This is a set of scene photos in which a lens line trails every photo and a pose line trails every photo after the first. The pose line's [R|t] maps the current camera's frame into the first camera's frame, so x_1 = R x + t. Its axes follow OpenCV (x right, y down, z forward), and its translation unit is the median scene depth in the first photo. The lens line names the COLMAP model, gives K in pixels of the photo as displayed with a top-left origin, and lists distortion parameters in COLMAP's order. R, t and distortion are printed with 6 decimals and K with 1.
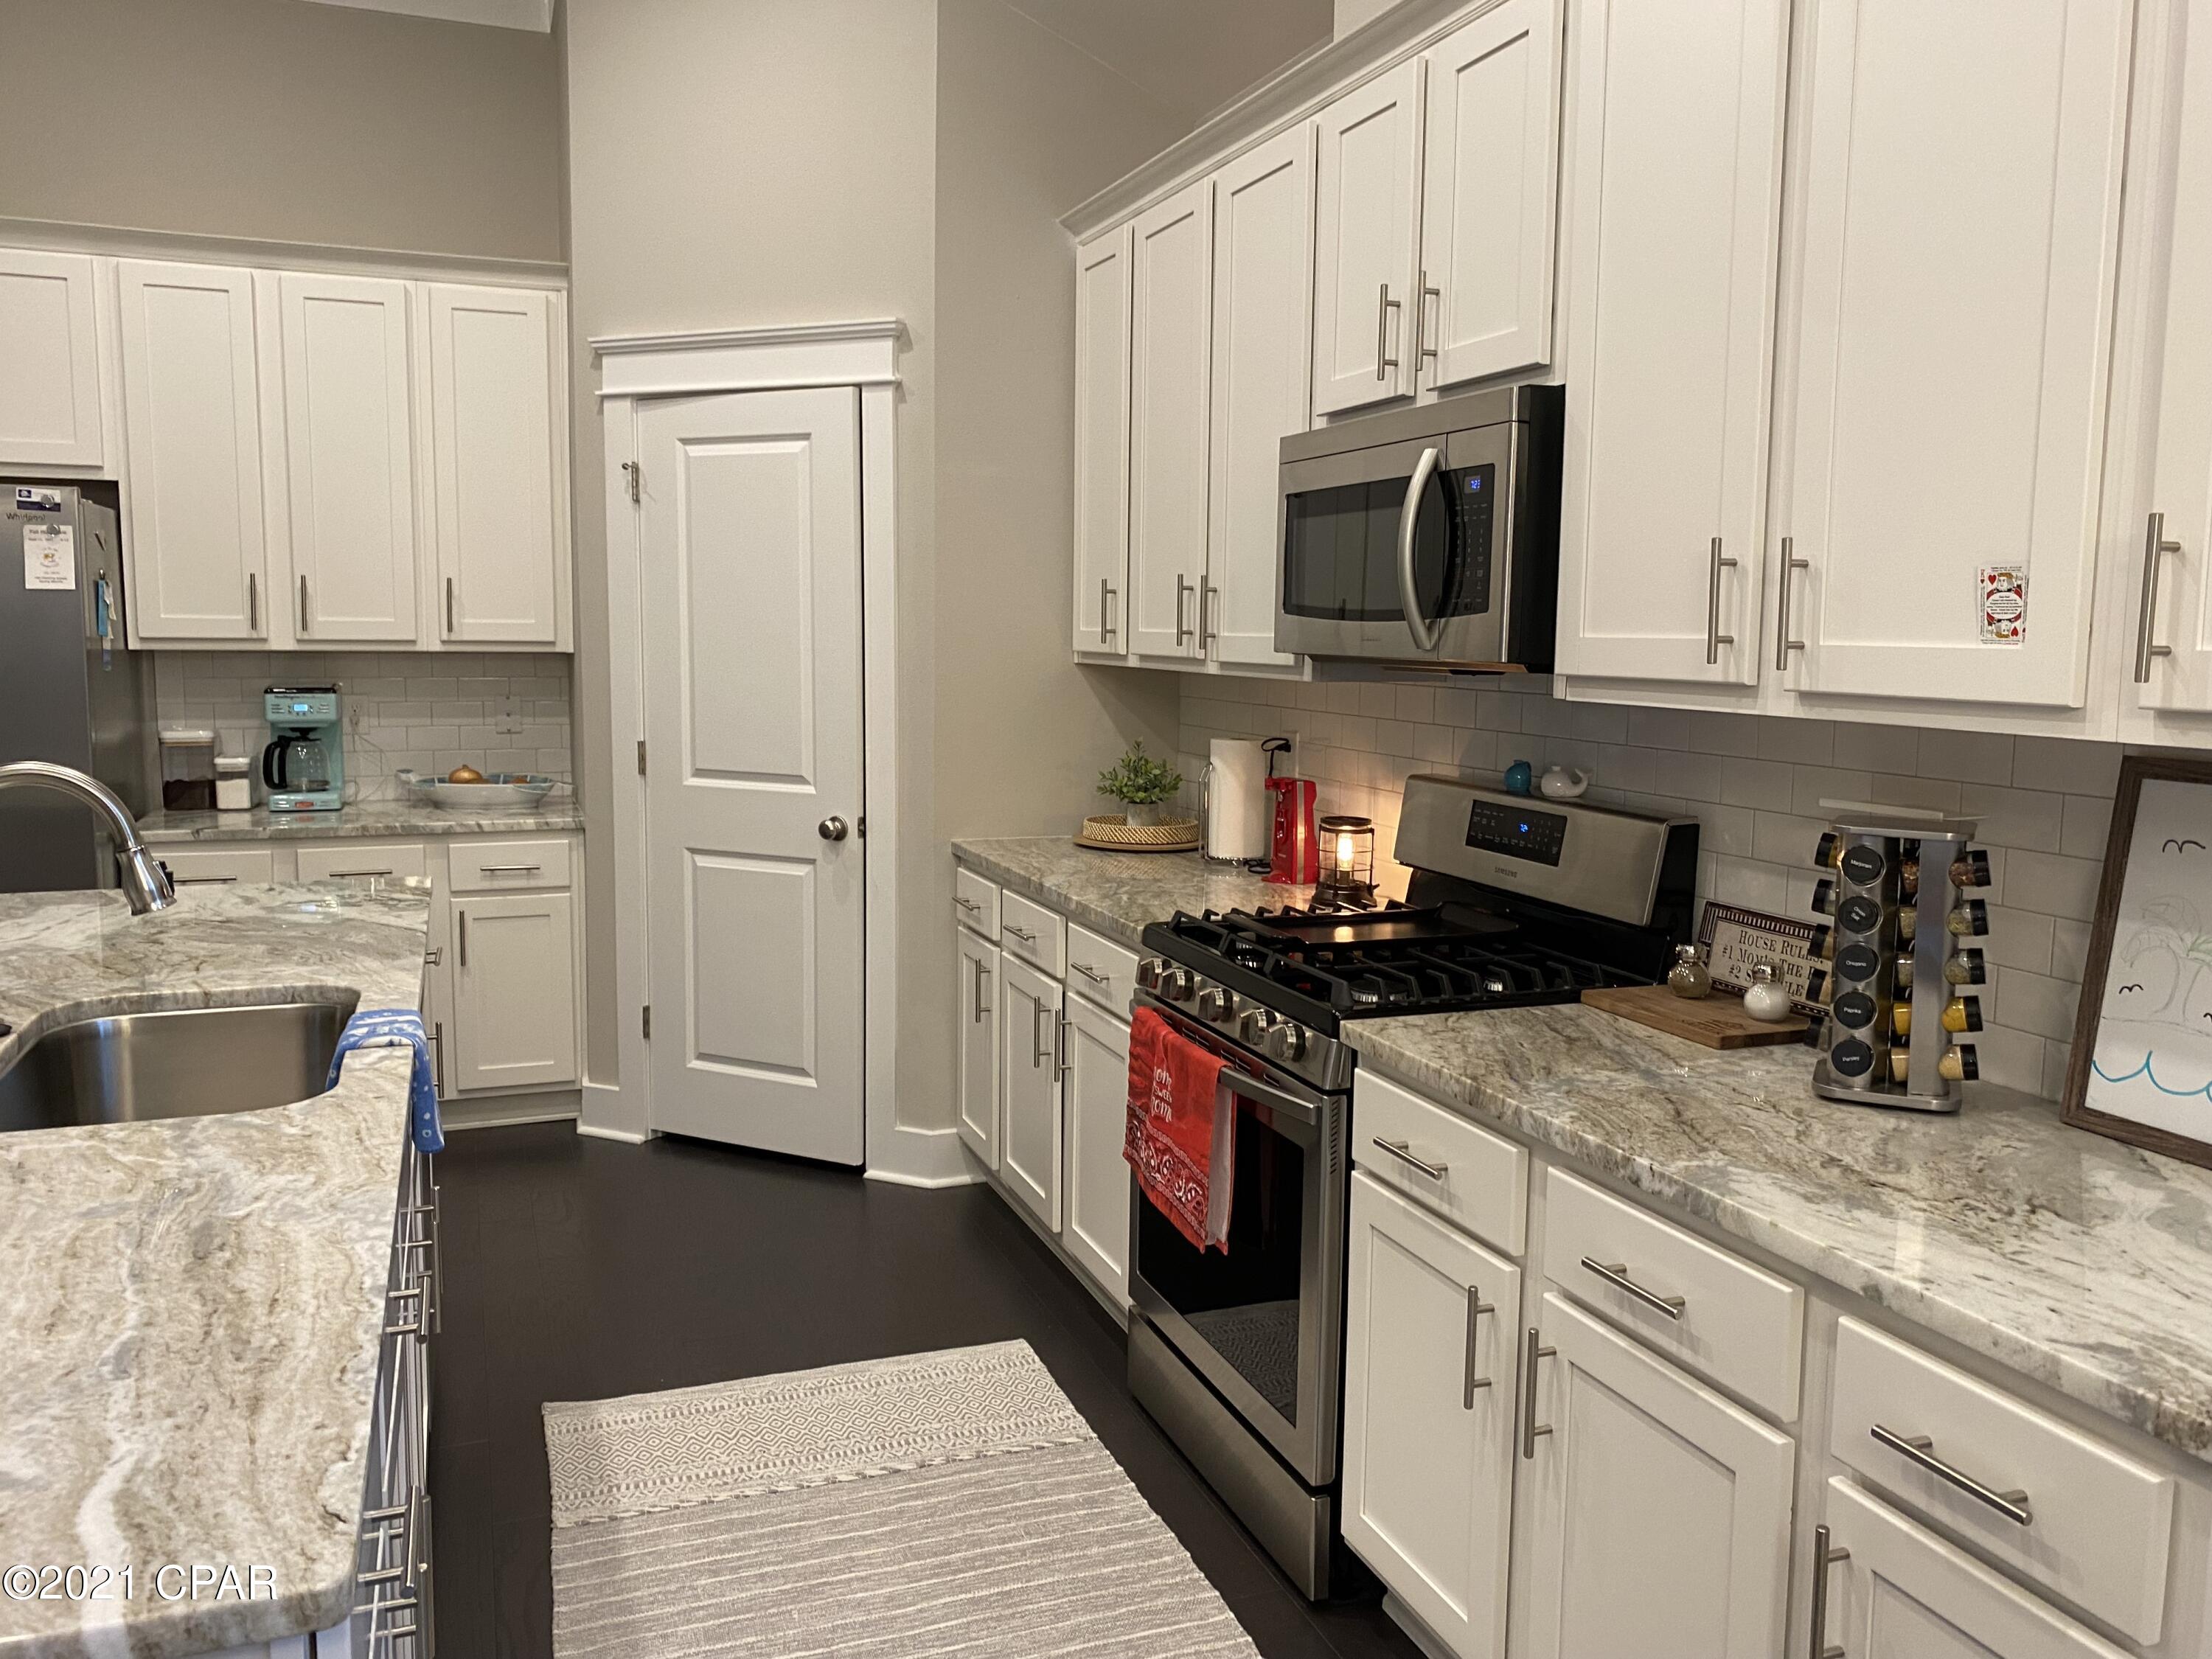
lens RADIAL K [[1689.2, 0, 1099.5], [0, 1689.2, 795.7], [0, 0, 1]] dist [0.078788, -0.131224]
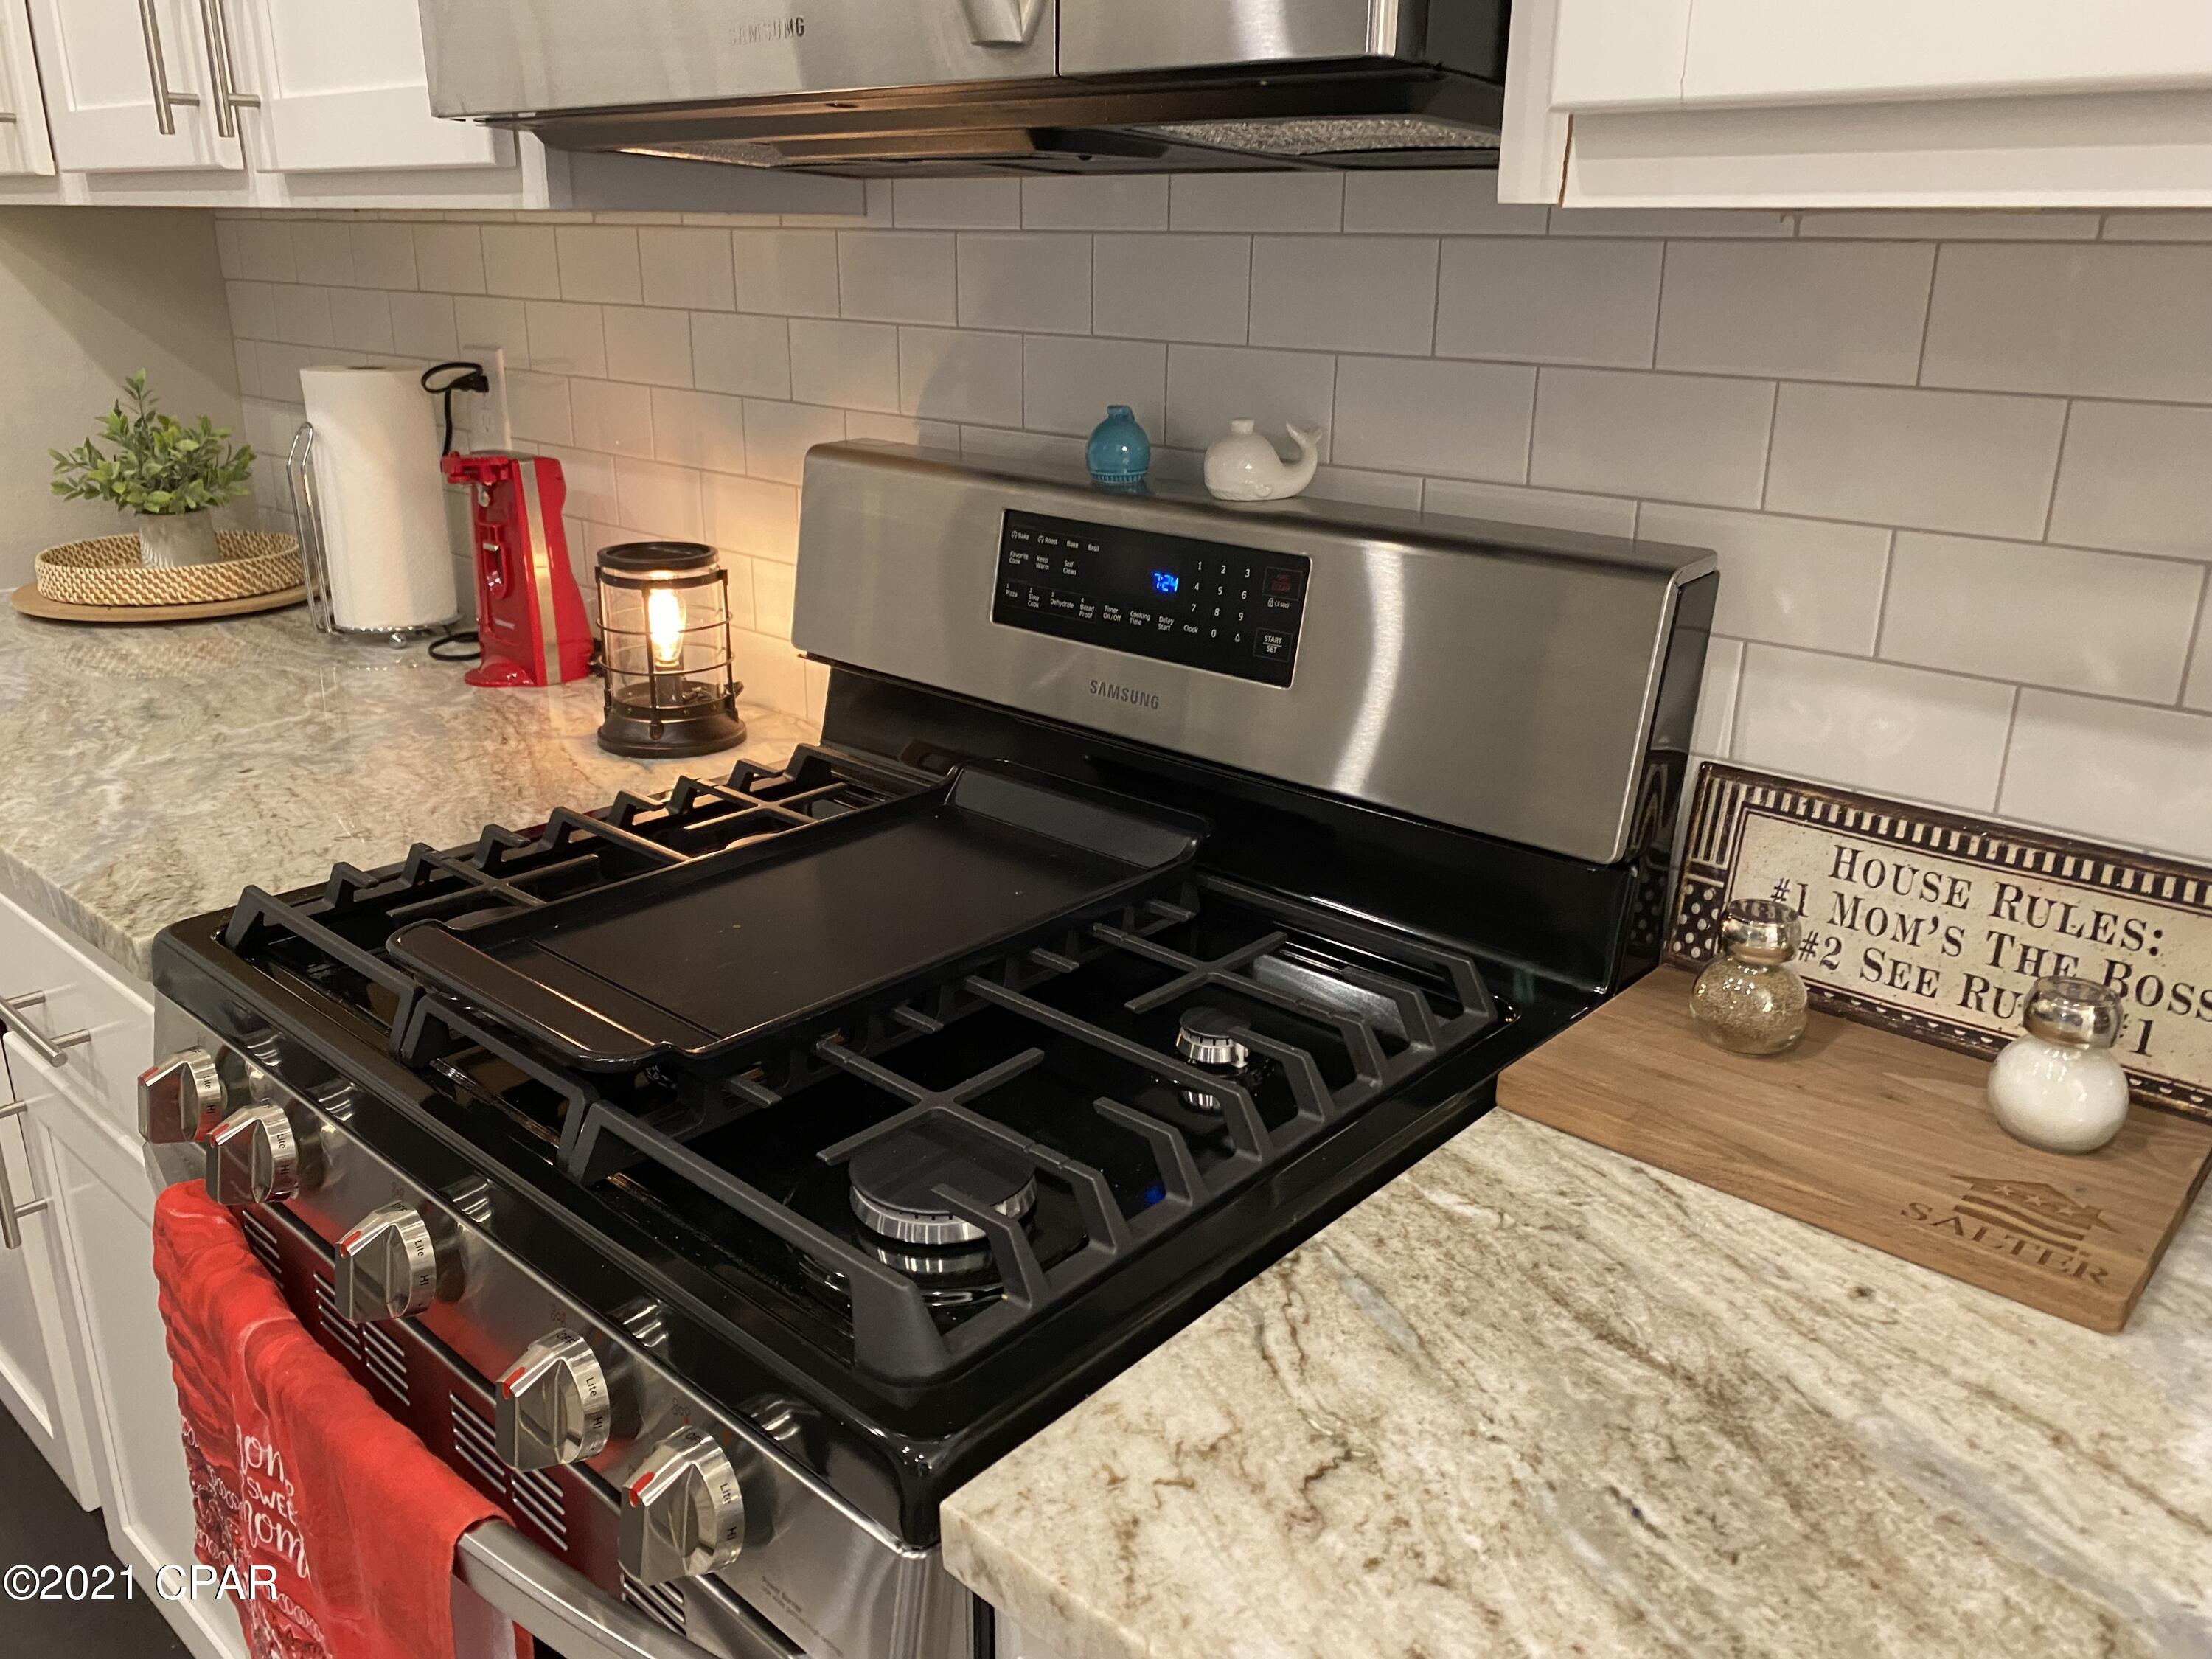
lens RADIAL K [[1689.2, 0, 1099.5], [0, 1689.2, 795.7], [0, 0, 1]] dist [0.078788, -0.131224]
pose [[0.889695, -0.151054, 0.430844, 0.054951], [0.050417, 0.970416, 0.236117, -0.026097], [-0.453764, -0.188350, 0.870989, 0.626568]]
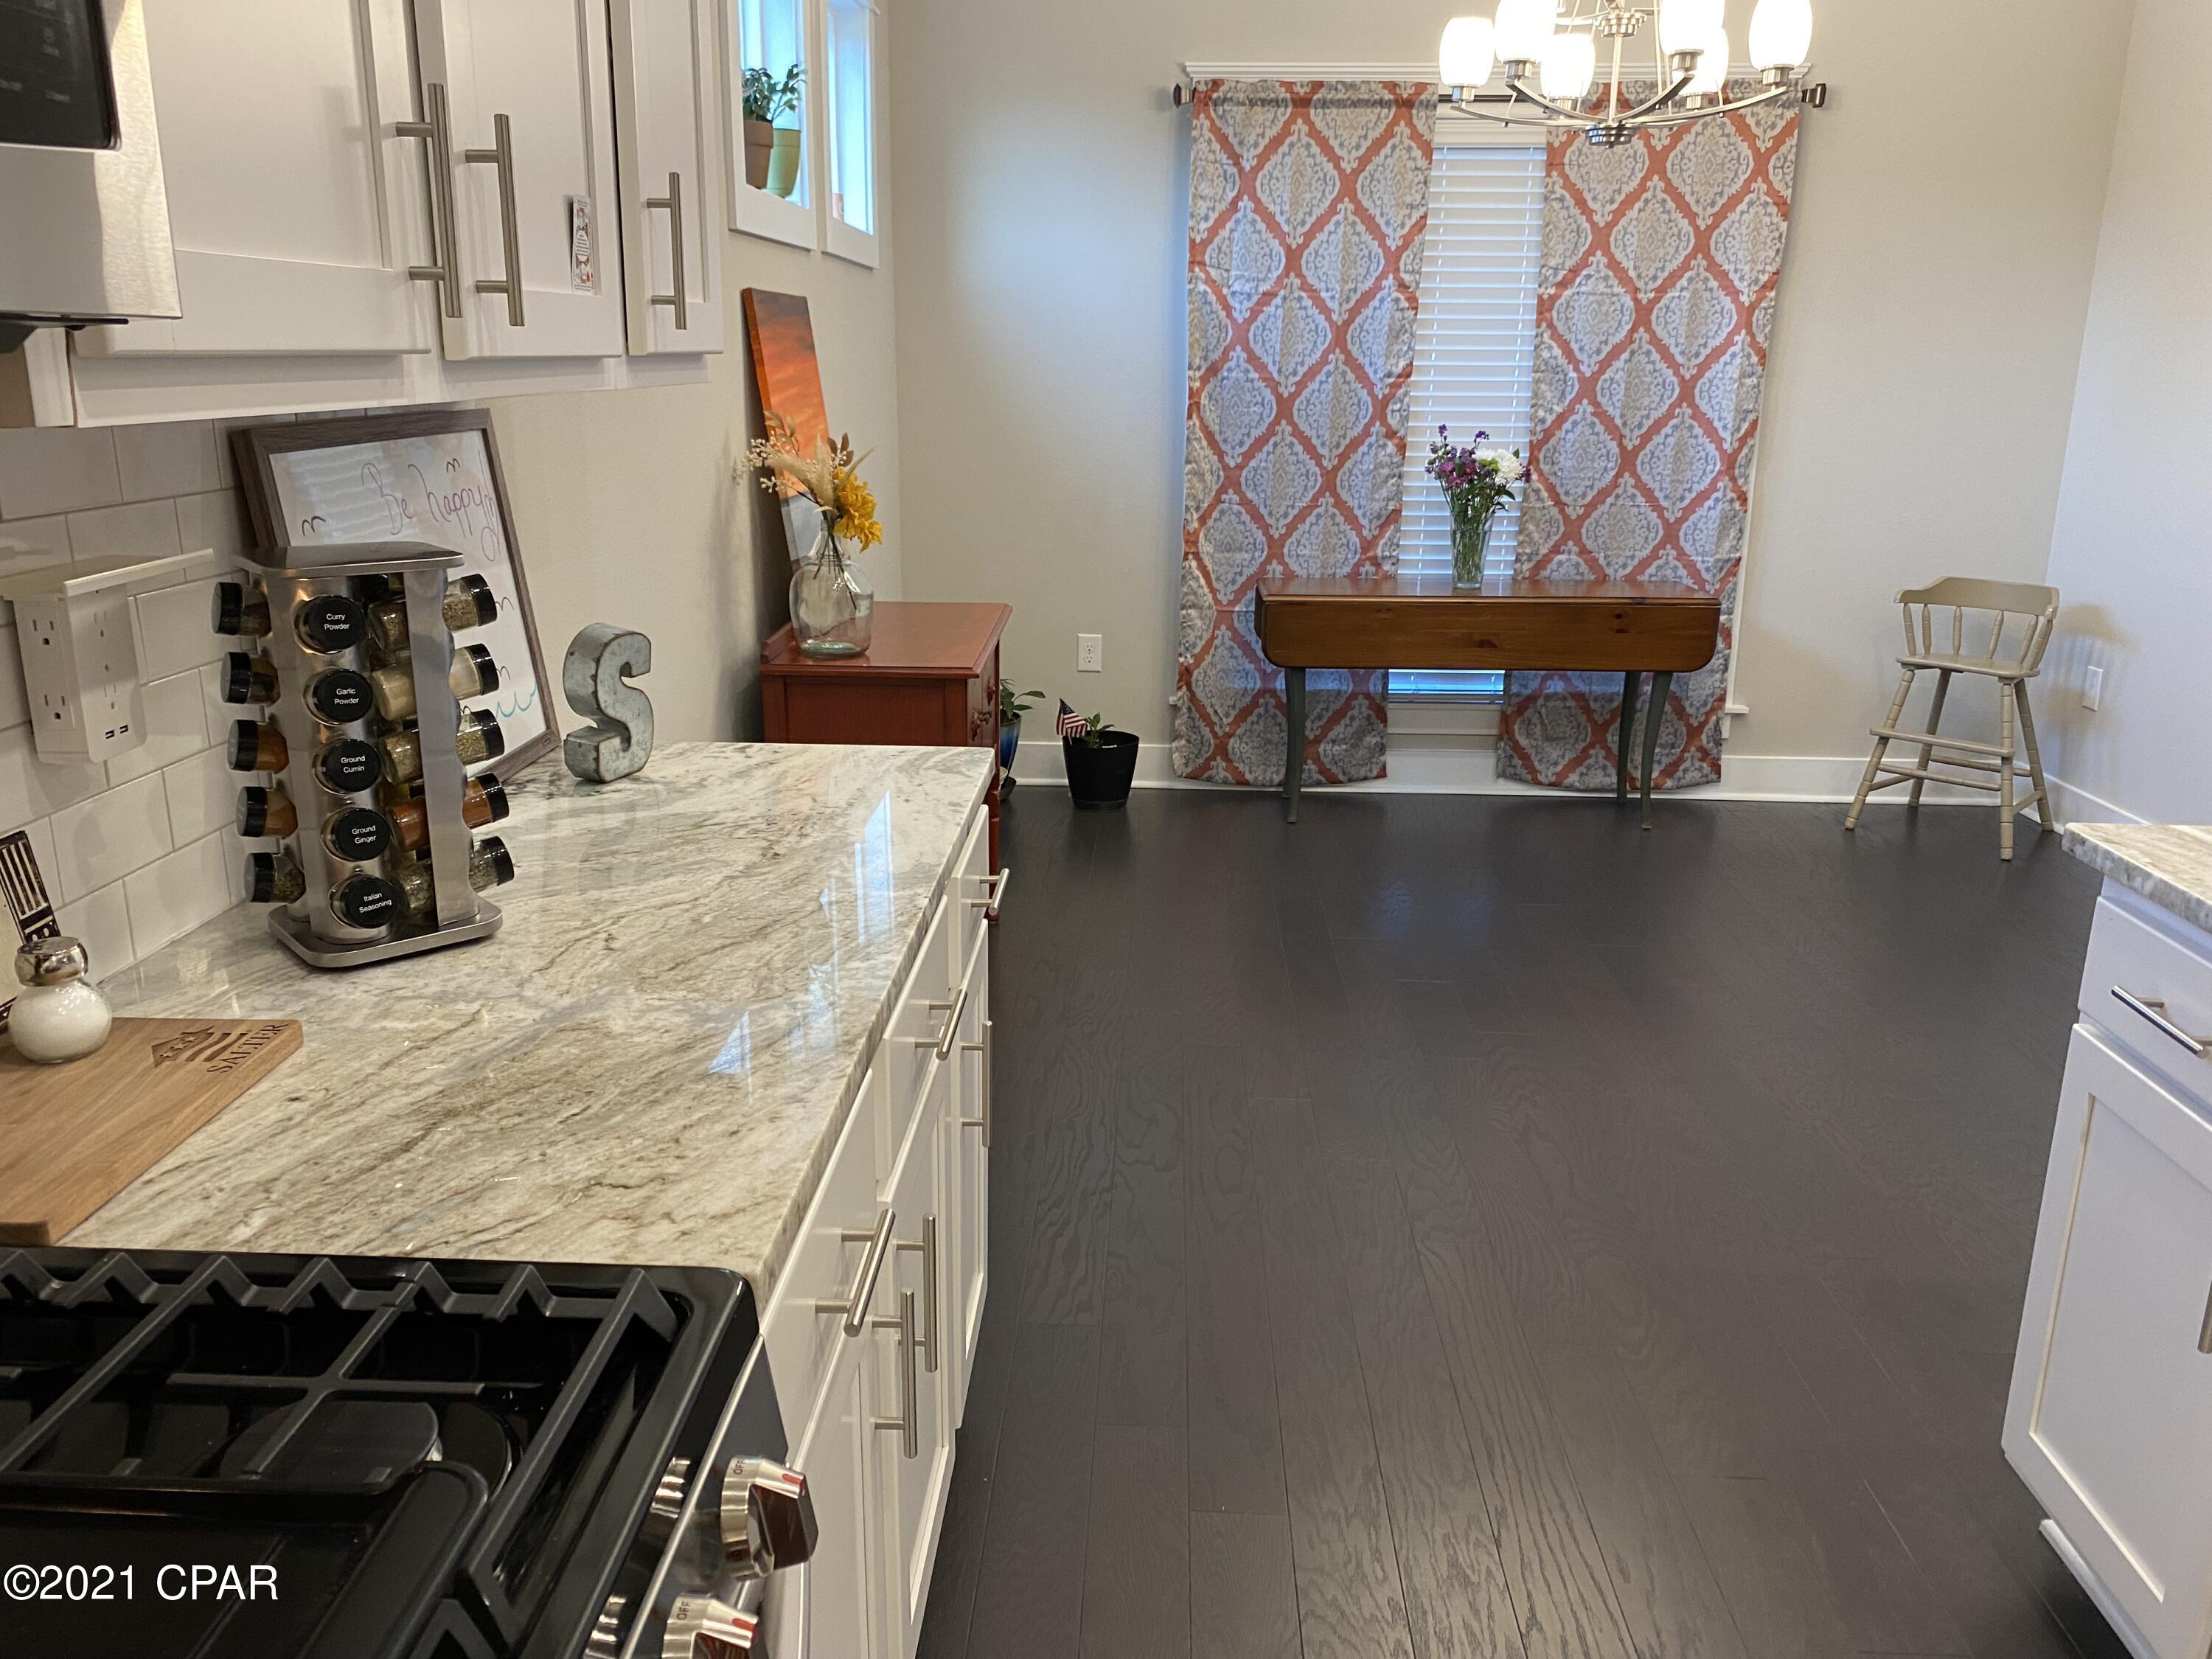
lens RADIAL K [[1689.2, 0, 1099.5], [0, 1689.2, 795.7], [0, 0, 1]] dist [0.078788, -0.131224]
pose [[-0.917920, -0.121697, 0.377641, -0.053835], [0.020241, 0.936197, 0.350893, -0.086843], [-0.396249, 0.329736, -0.856890, 1.024482]]
